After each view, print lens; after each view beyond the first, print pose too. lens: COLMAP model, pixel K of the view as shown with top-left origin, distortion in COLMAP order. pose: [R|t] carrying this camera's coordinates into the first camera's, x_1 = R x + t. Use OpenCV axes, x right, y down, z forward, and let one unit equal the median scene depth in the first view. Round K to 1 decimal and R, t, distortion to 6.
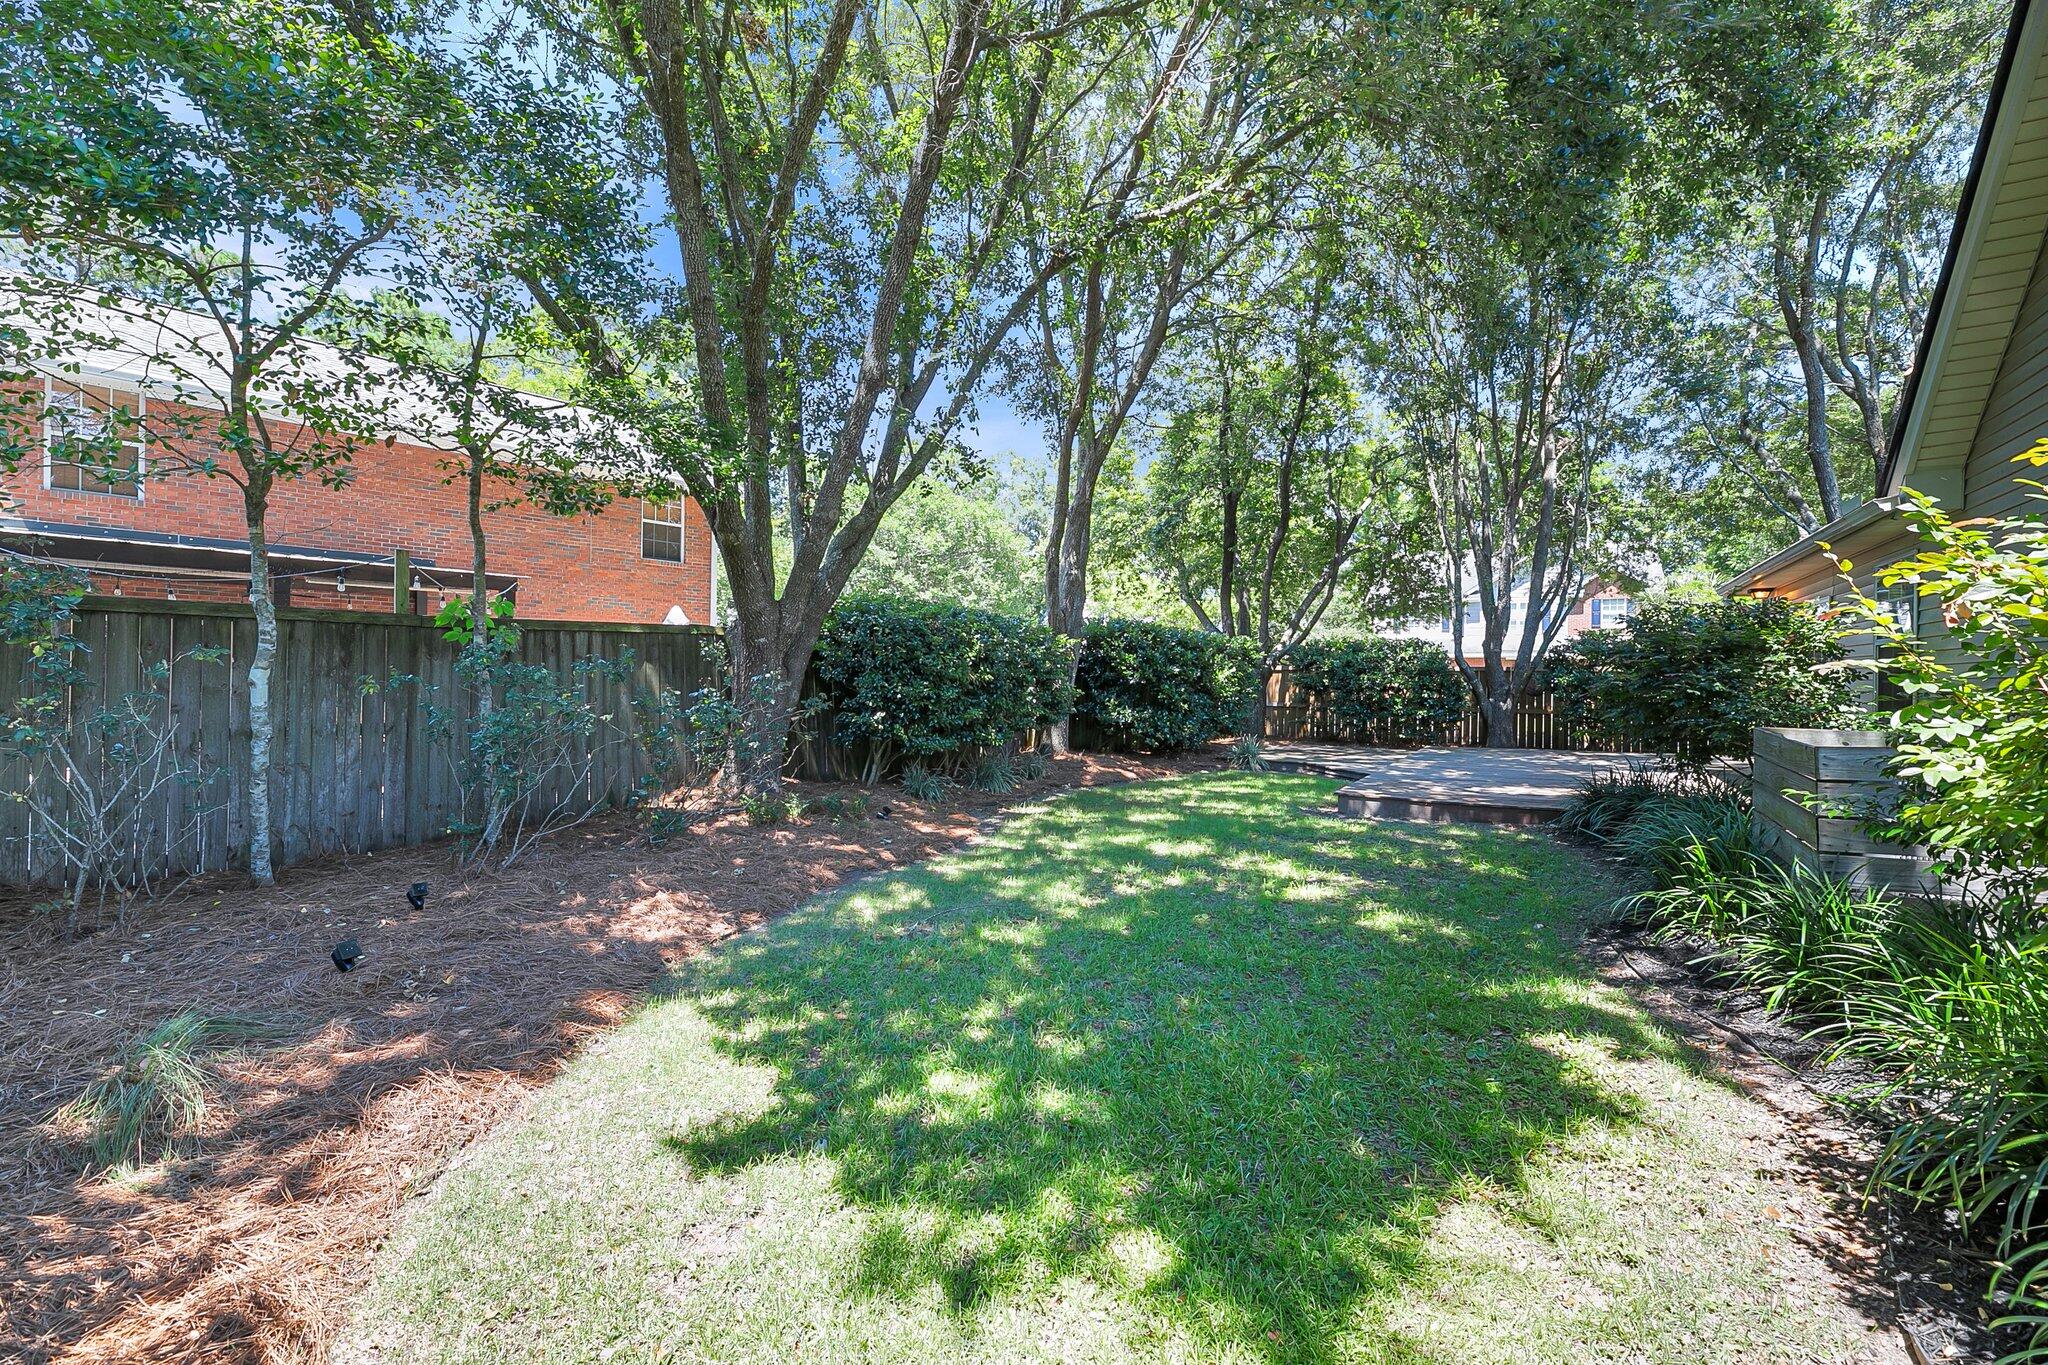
lens RADIAL K [[840.6, 0, 1032.2], [0, 840.6, 676.4], [0, 0, 1]] dist [0.001316, -0.000194]
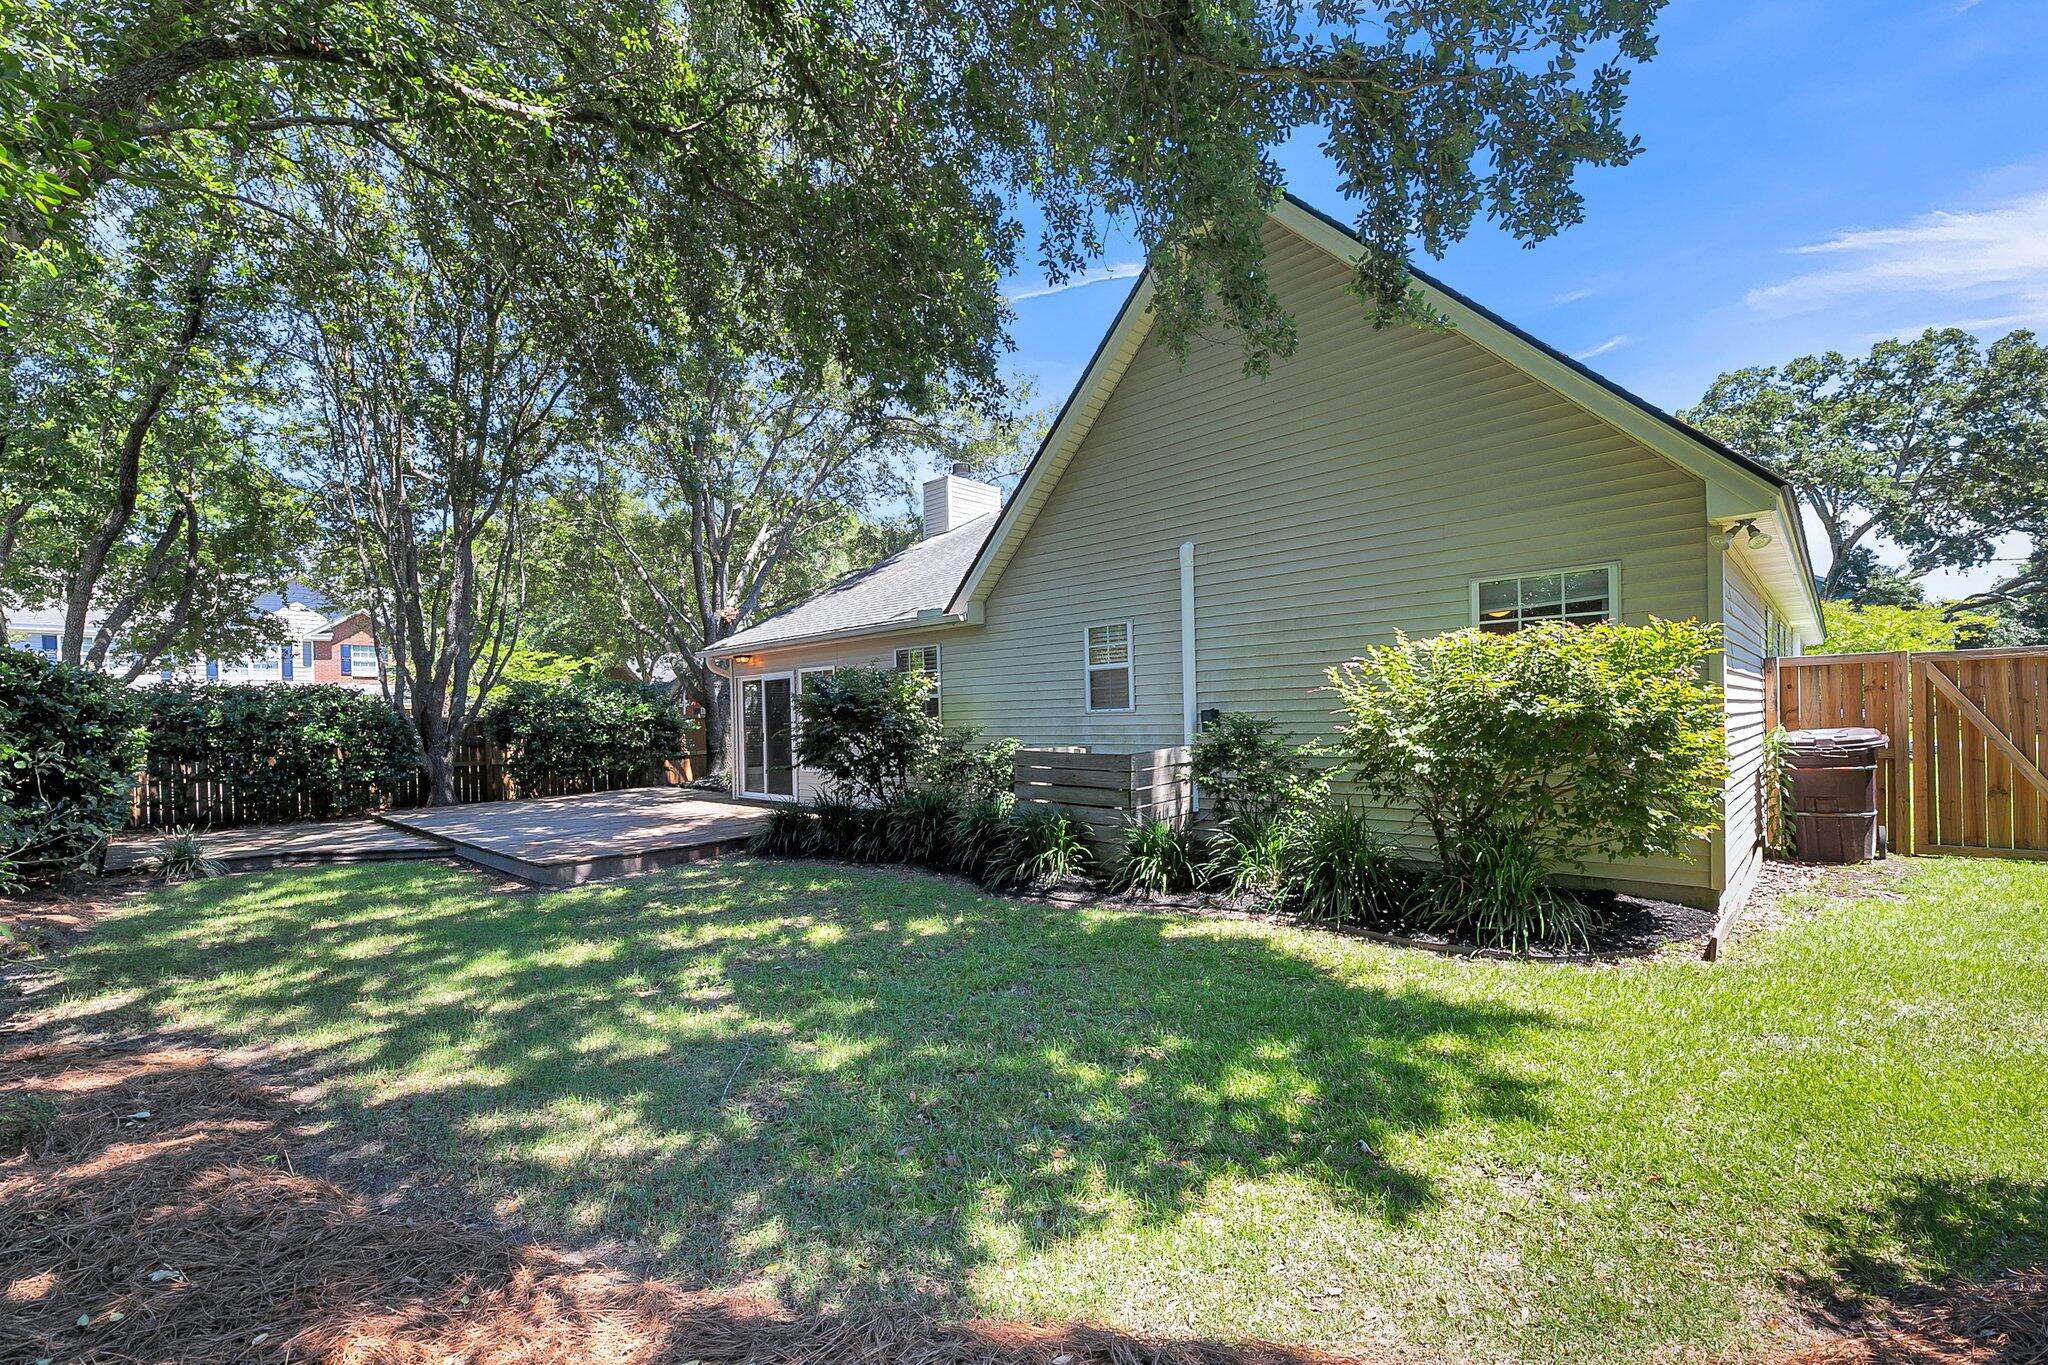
lens RADIAL K [[840.6, 0, 1030.4], [0, 840.6, 700.9], [0, 0, 1]] dist [0.001316, -0.000194]
pose [[0.195367, 0.007329, 0.980703, -1.058799], [0.021867, 0.999691, -0.011827, -0.023446], [-0.980486, 0.023756, 0.195147, 0.883018]]
